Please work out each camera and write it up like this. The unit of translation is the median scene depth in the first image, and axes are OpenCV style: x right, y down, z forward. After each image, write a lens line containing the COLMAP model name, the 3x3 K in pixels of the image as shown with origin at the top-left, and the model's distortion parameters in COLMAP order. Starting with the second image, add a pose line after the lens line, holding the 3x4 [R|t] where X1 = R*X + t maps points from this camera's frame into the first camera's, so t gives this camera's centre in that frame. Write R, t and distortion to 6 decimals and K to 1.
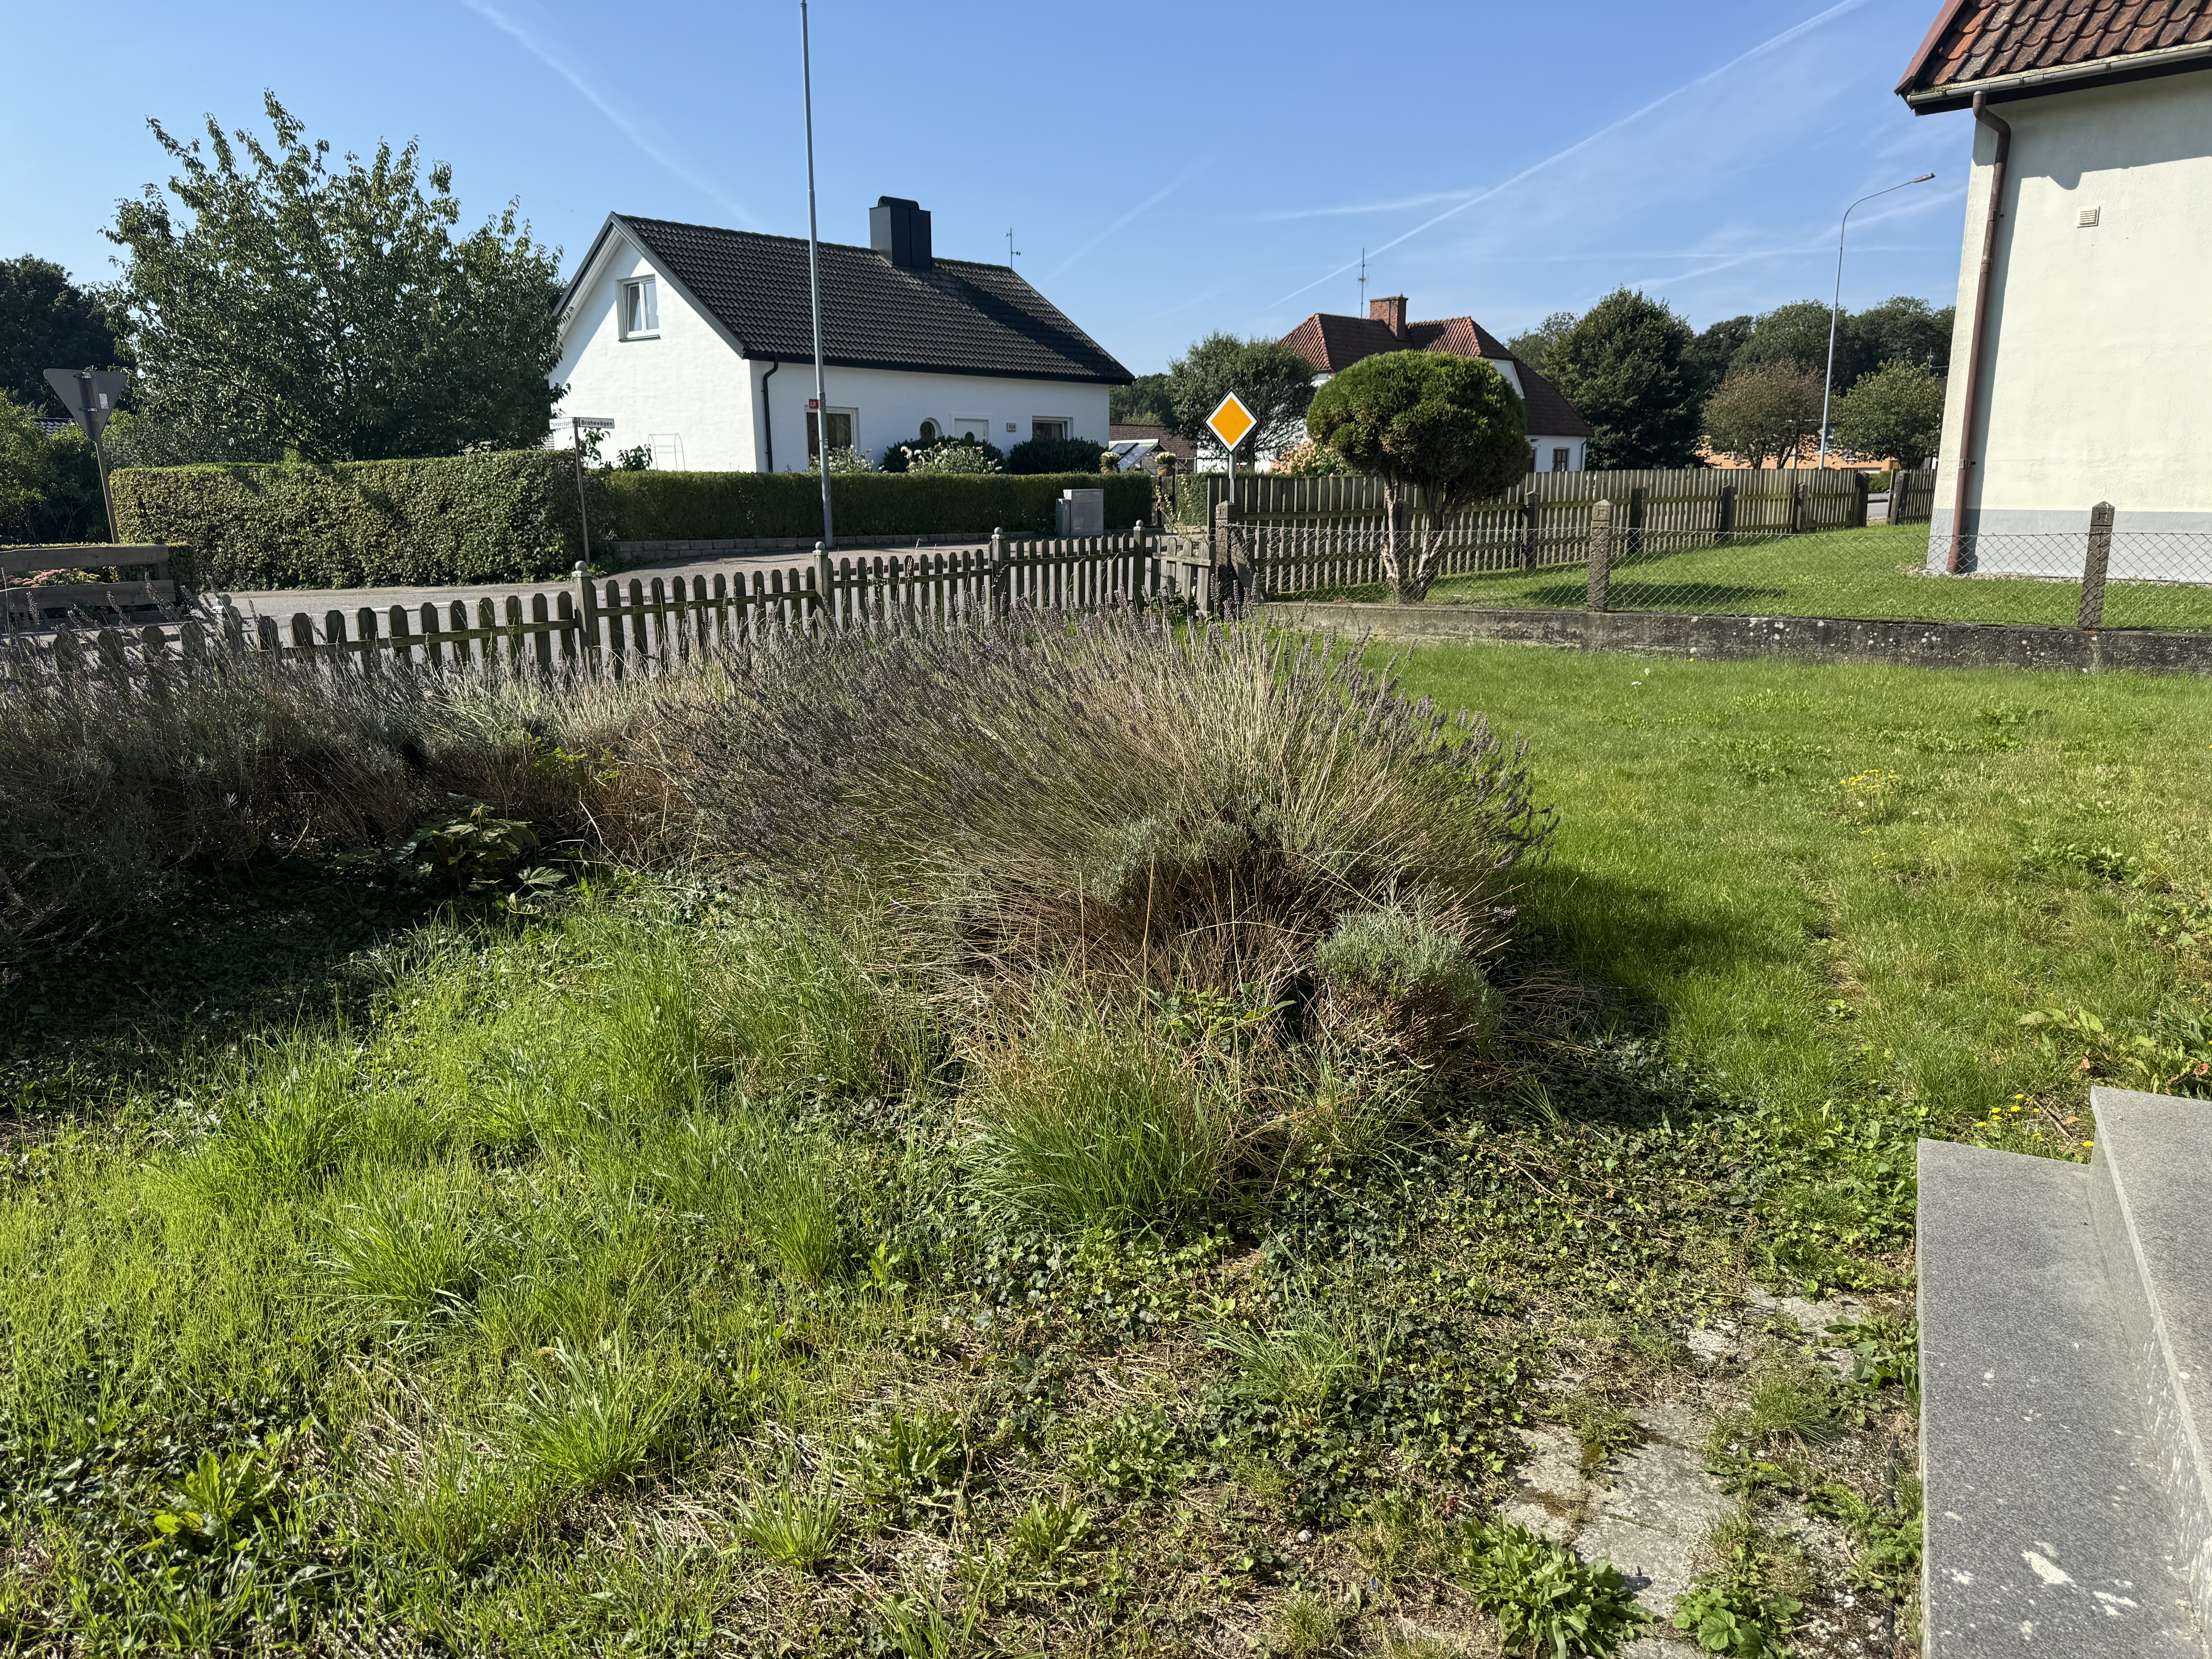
lens RADIAL K [[1466.5, 0, 1106.0], [0, 1466.5, 829.5], [0, 0, 1]] dist [-0.005460, -0.002597]
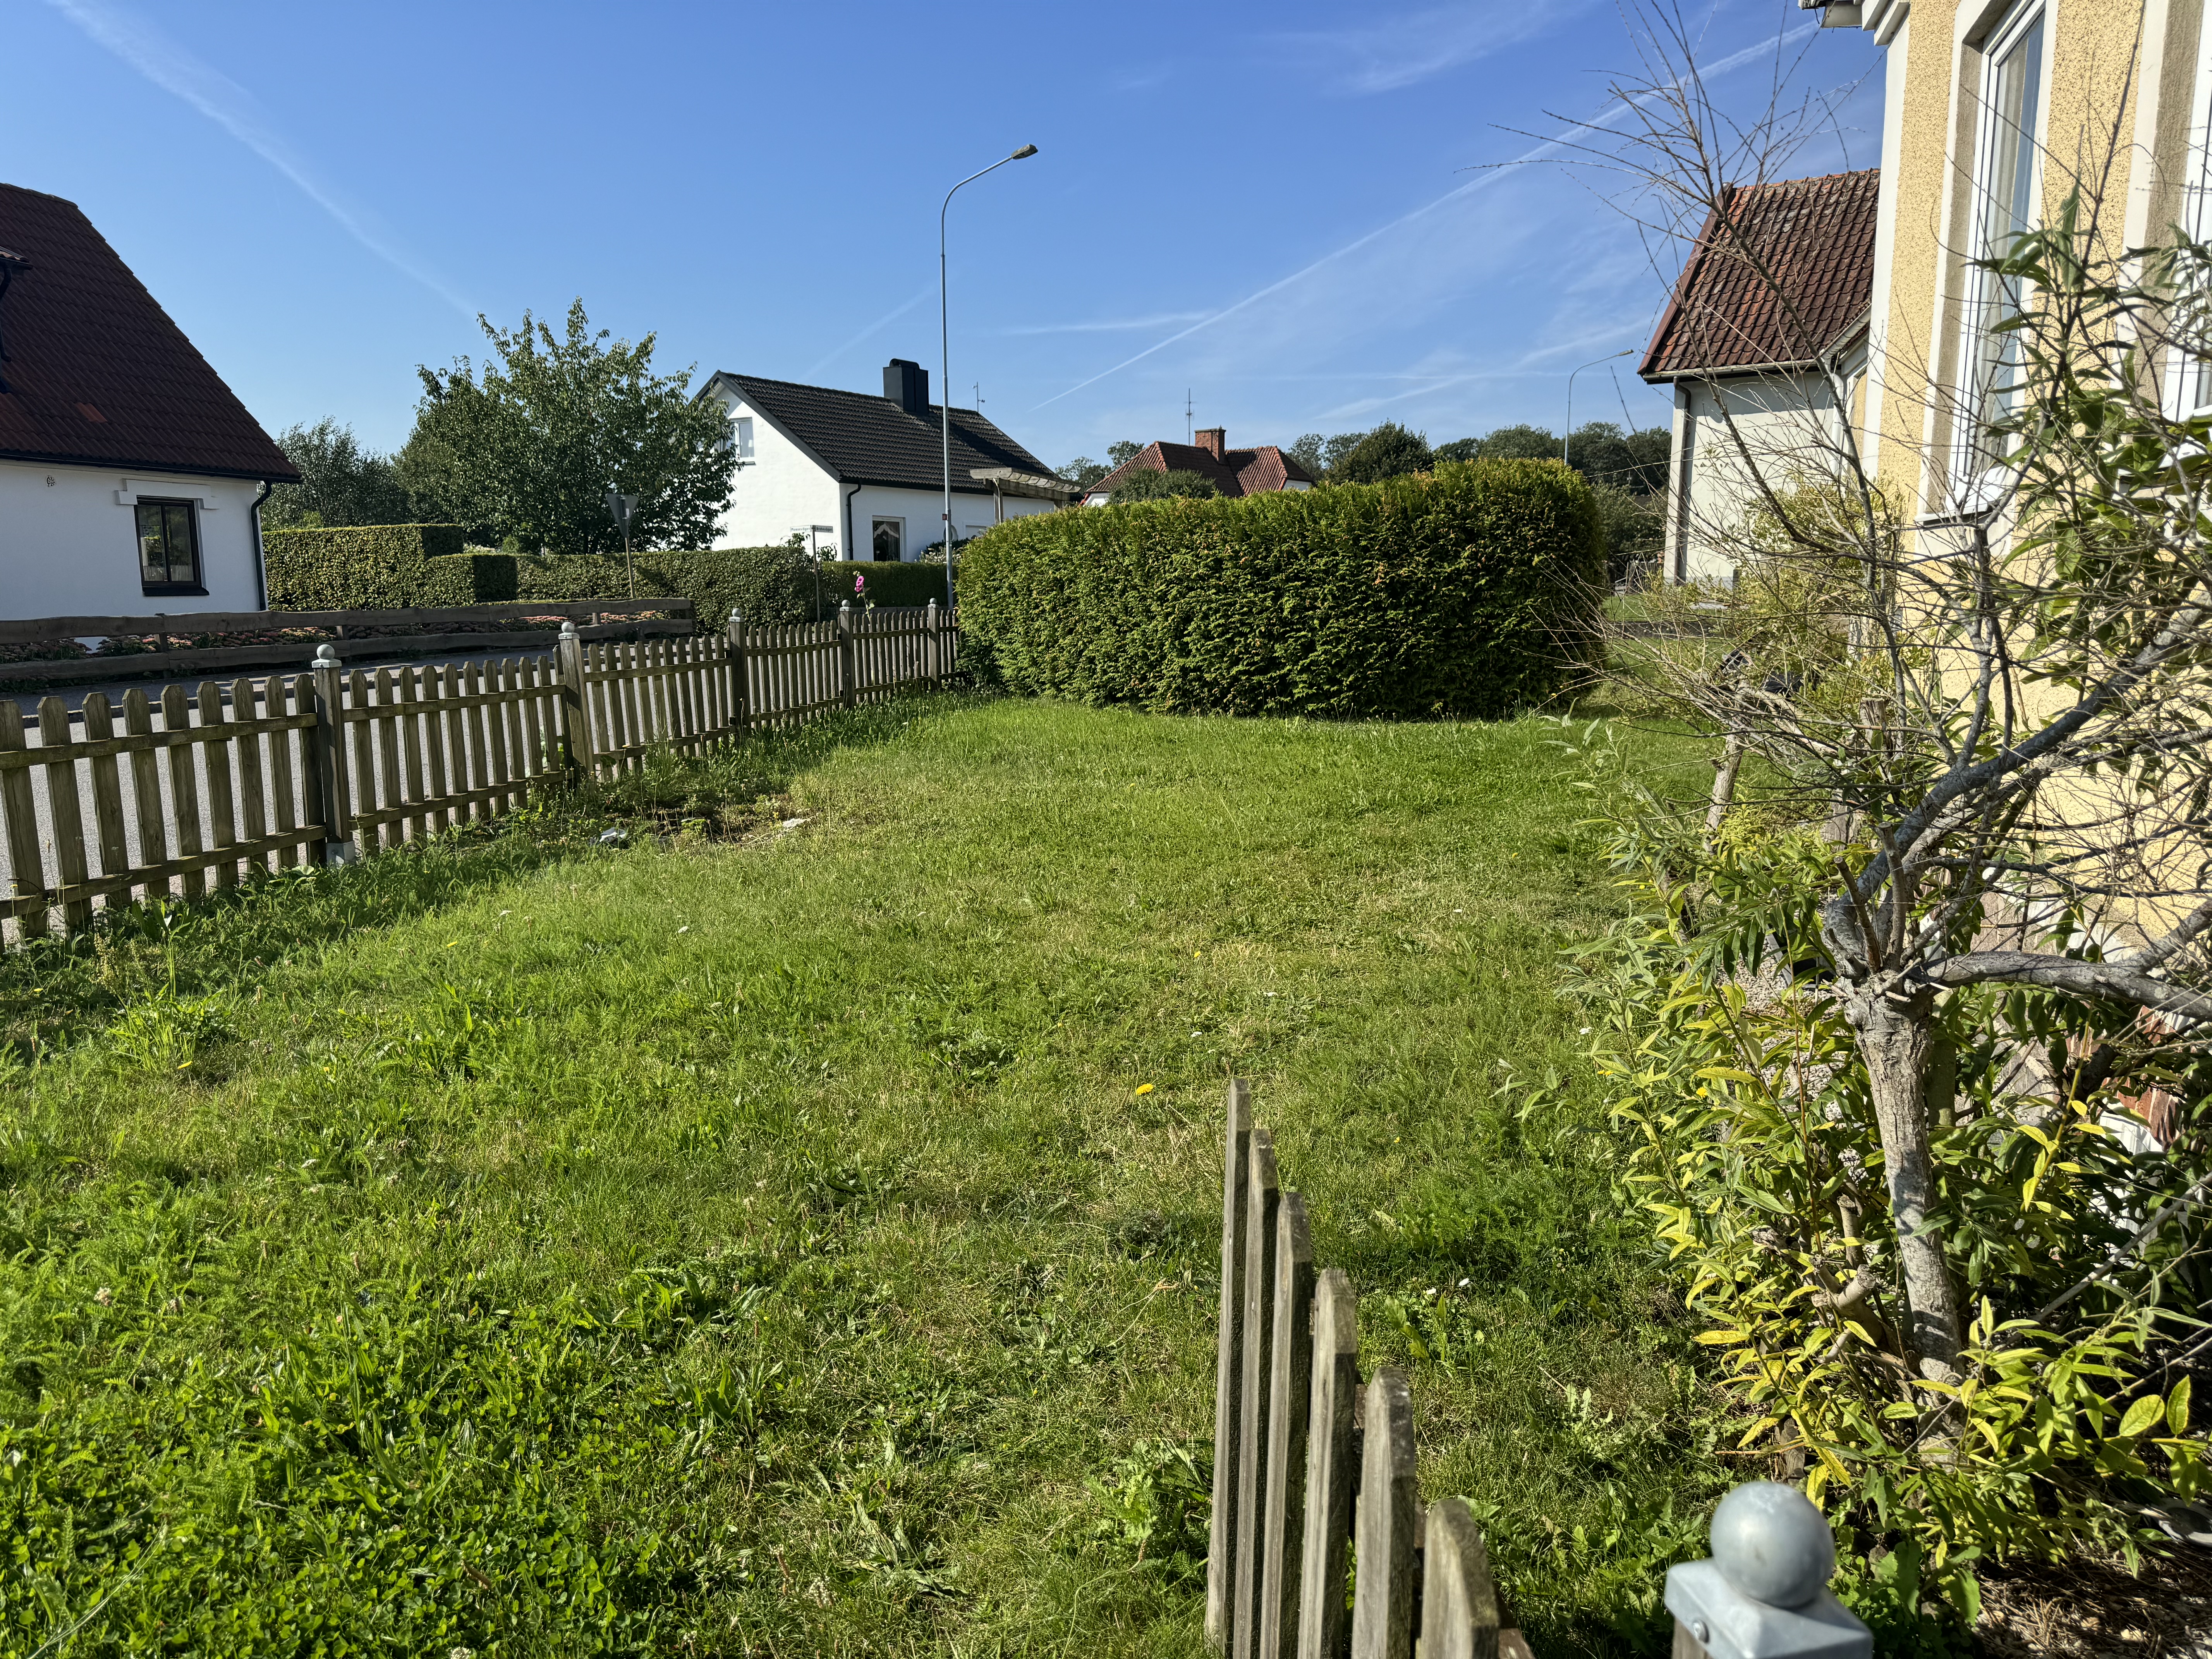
lens RADIAL K [[1466.5, 0, 1106.0], [0, 1466.5, 829.5], [0, 0, 1]] dist [-0.005460, -0.002597]
pose [[0.986982, -0.021852, 0.159338, -0.213170], [0.032764, 0.997270, -0.066178, 0.094255], [-0.157457, 0.070537, 0.985003, -0.340988]]
